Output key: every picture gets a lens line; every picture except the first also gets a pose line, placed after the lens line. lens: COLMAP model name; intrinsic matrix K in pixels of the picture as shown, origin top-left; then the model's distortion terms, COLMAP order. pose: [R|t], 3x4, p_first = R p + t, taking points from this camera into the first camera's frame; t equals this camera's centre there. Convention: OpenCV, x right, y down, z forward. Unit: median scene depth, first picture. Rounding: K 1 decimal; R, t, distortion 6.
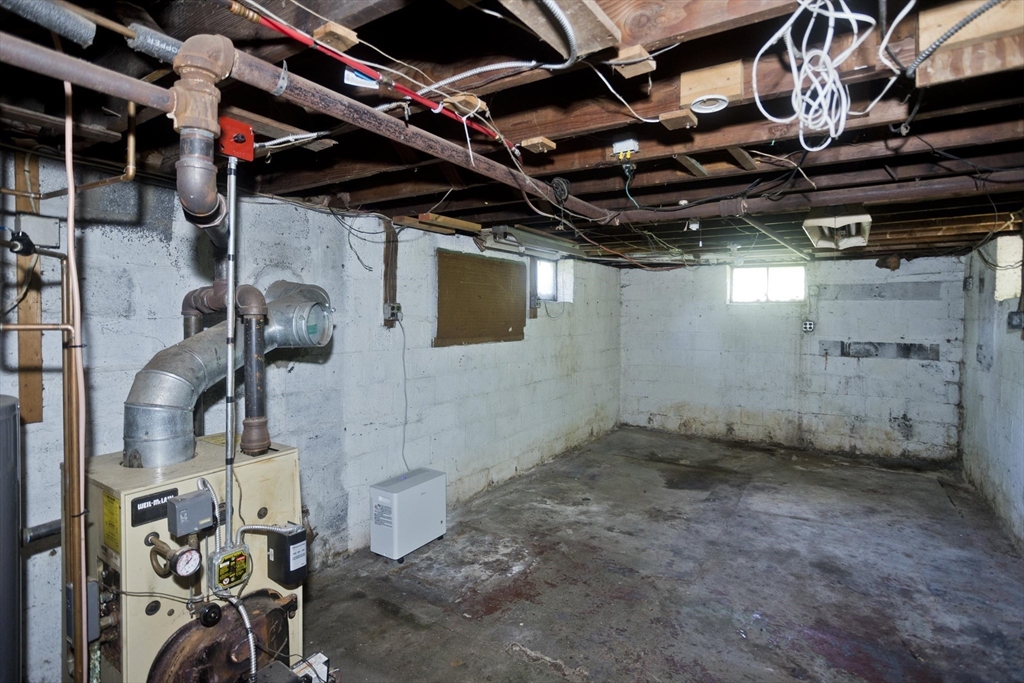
lens RADIAL K [[496.4, 0, 515.0], [0, 496.4, 338.7], [0, 0, 1]] dist [-0.050943, 0.031277]
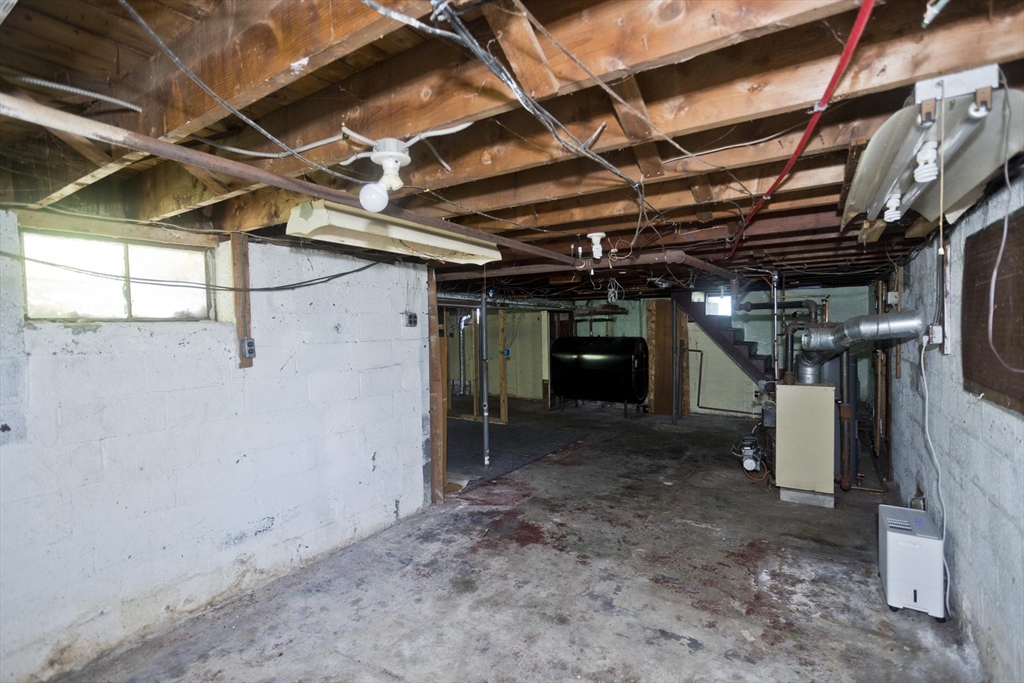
lens RADIAL K [[496.4, 0, 515.0], [0, 496.4, 338.7], [0, 0, 1]] dist [-0.050943, 0.031277]
pose [[-0.999870, 0.008983, -0.013413, 0.523964], [0.007923, 0.996992, 0.077096, -0.118538], [0.014065, 0.076980, -0.996933, 1.908392]]
